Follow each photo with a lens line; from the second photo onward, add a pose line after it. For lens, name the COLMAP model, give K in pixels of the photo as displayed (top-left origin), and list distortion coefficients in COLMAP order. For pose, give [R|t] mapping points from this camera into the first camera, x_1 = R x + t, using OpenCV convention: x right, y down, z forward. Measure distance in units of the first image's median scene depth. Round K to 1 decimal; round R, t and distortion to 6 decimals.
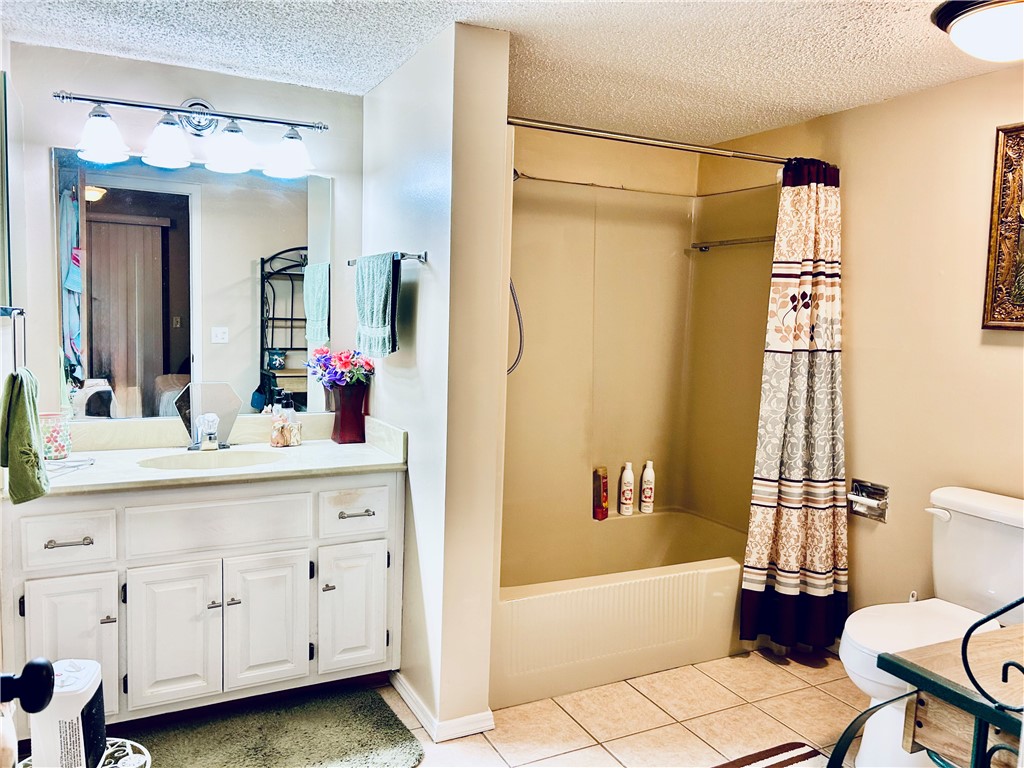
lens RADIAL K [[777.9, 0, 512.5], [0, 777.9, 386.6], [0, 0, 1]] dist [0.063692, -0.071321]
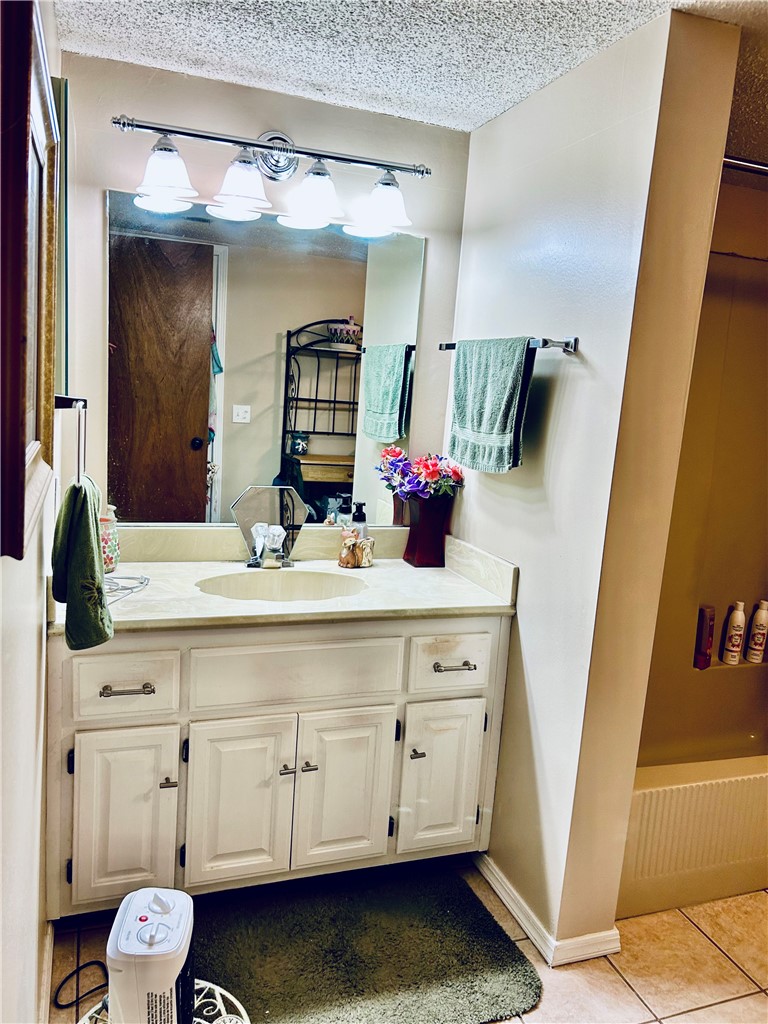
lens RADIAL K [[781.6, 0, 398.4], [0, 781.6, 526.3], [0, 0, 1]] dist [0.062996, -0.082489]
pose [[0.992253, 0.063786, -0.106607, -0.177612], [-0.055255, 0.995169, 0.081146, -0.042195], [0.111268, -0.074626, 0.990985, 0.204386]]
